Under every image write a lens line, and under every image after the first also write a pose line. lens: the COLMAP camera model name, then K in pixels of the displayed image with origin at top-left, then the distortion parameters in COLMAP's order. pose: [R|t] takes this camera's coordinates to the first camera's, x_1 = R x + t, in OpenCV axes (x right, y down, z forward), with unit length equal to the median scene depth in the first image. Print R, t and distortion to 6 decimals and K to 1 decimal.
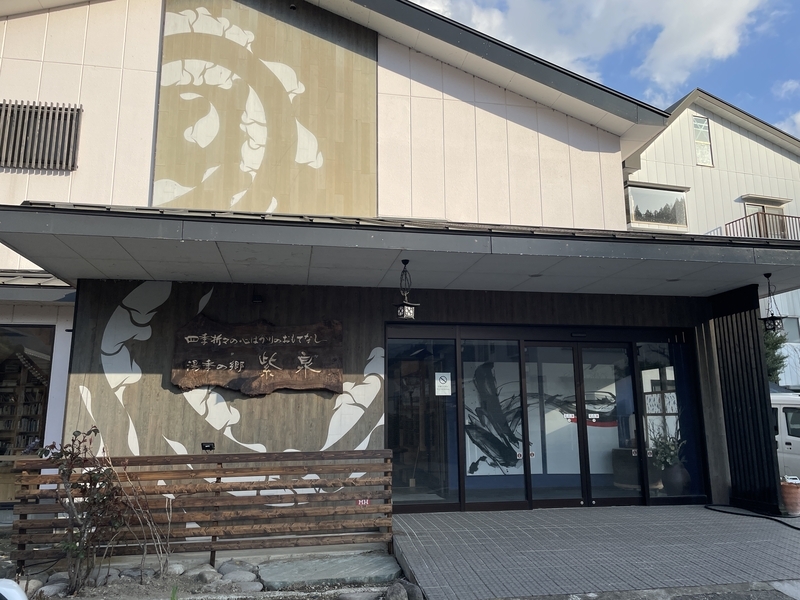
lens RADIAL K [[598.6, 0, 400.5], [0, 598.6, 309.4], [0, 0, 1]] dist [0.026834, -0.005487]
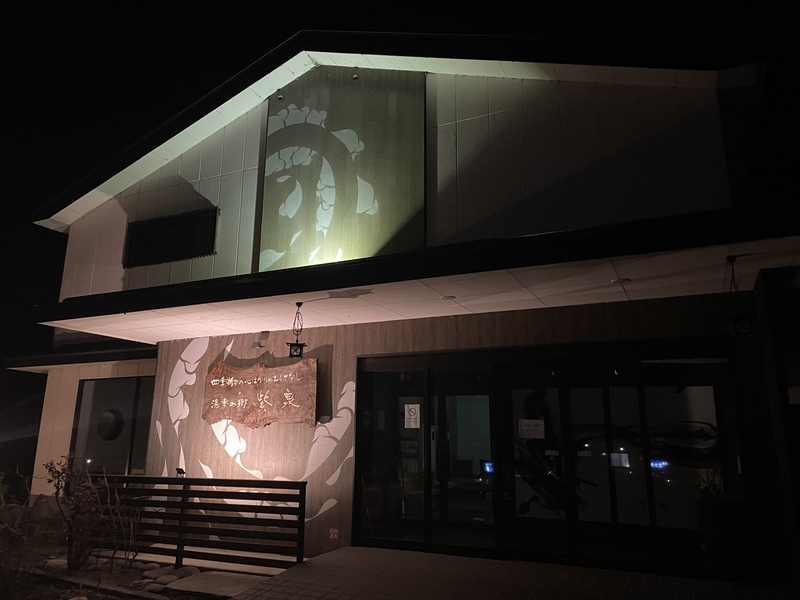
lens RADIAL K [[596.0, 0, 400.0], [0, 596.0, 300.0], [0, 0, 1]] dist [0.046175, -0.084795]
pose [[0.811944, -0.120682, -0.571124, 0.655895], [0.087482, 0.992503, -0.085352, 0.018800], [0.577143, 0.019338, 0.816414, 0.196822]]
